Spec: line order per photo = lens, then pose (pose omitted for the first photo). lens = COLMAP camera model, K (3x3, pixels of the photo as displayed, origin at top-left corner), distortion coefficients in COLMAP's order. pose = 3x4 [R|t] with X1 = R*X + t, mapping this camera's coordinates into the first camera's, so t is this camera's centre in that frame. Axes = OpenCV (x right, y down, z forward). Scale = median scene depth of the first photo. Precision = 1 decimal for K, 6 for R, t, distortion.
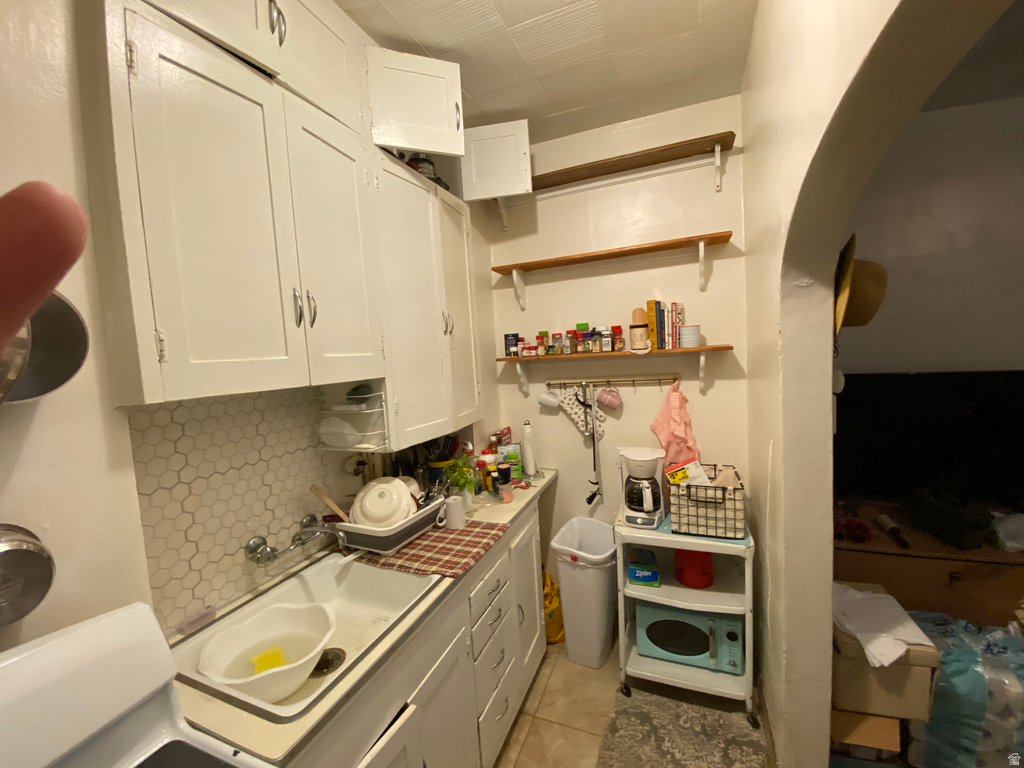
lens RADIAL K [[416.7, 0, 512.0], [0, 416.7, 384.0], [0, 0, 1]] dist [0.032263, -0.022021]
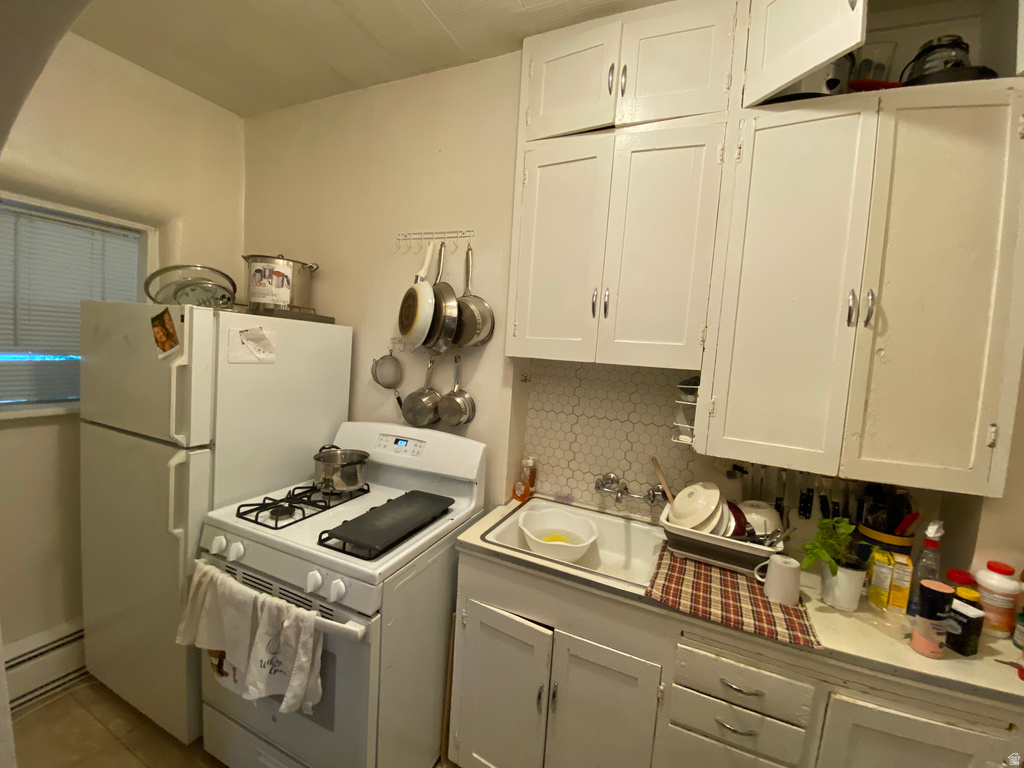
lens RADIAL K [[416.7, 0, 512.0], [0, 416.7, 384.0], [0, 0, 1]] dist [0.032263, -0.022021]
pose [[-0.039128, 0.144538, -0.988725, 0.607188], [-0.137843, 0.979242, 0.148606, -0.065248], [0.989681, 0.142104, -0.018392, 0.580686]]
